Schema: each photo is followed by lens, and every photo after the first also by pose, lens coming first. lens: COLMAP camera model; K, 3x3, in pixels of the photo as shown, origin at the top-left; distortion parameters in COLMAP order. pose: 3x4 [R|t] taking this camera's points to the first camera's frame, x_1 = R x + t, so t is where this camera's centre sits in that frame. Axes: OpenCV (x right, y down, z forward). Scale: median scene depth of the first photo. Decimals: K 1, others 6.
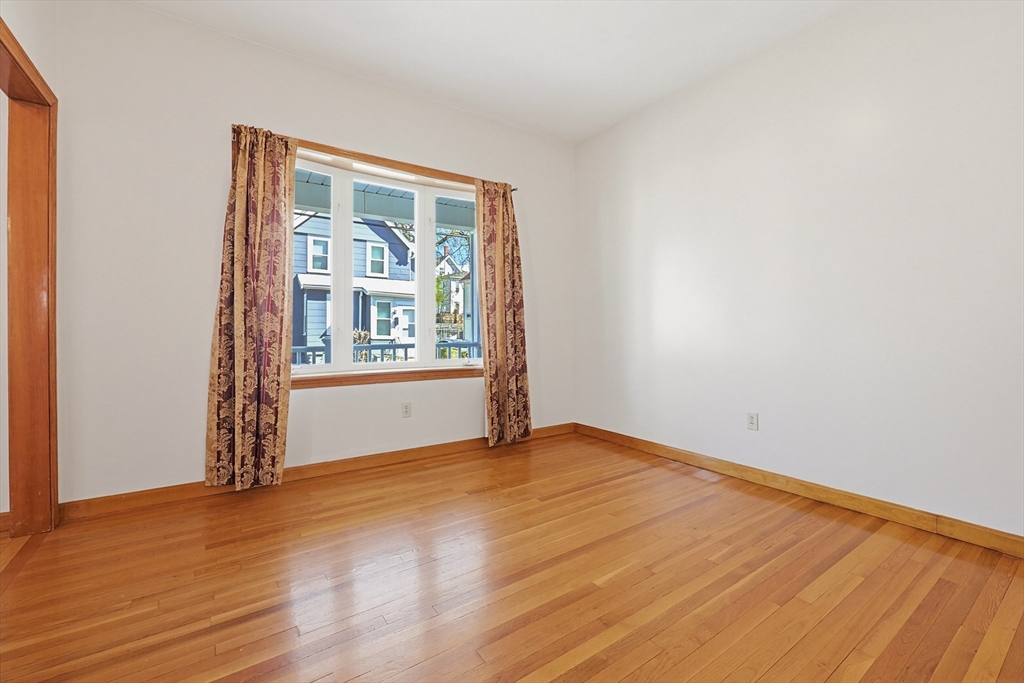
lens RADIAL K [[439.4, 0, 517.6], [0, 439.4, 333.5], [0, 0, 1]] dist [-0.002494, 0.001868]
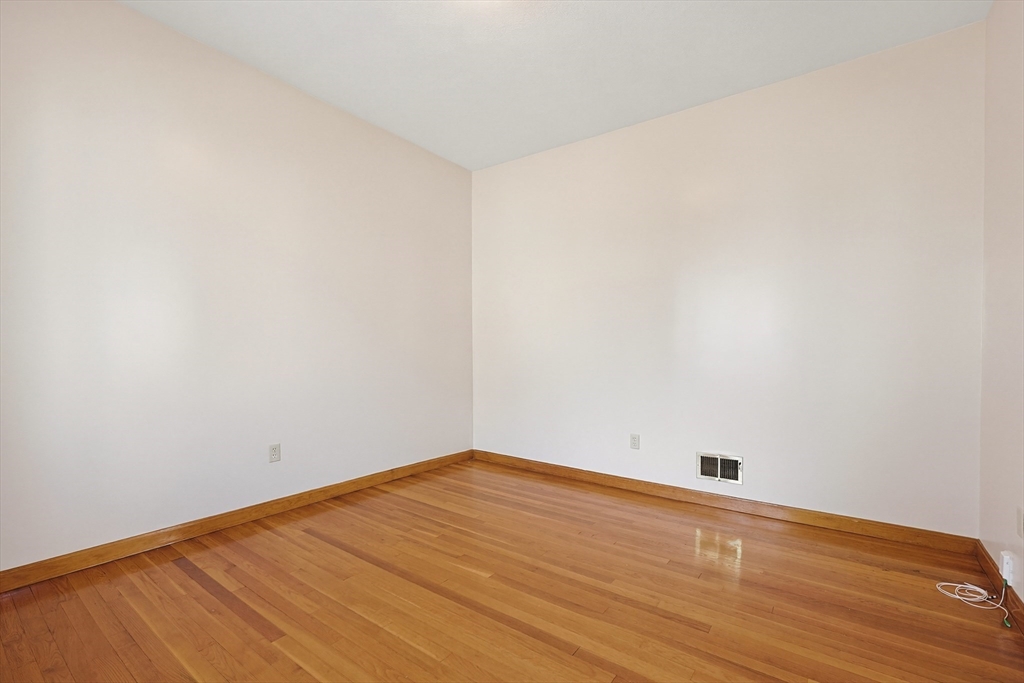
lens RADIAL K [[439.4, 0, 529.3], [0, 439.4, 339.9], [0, 0, 1]] dist [-0.002494, 0.001868]
pose [[-0.337326, 0.028302, 0.940962, -0.726445], [0.010152, 0.999599, -0.026426, -0.030822], [-0.941333, 0.000638, -0.337478, 0.938067]]
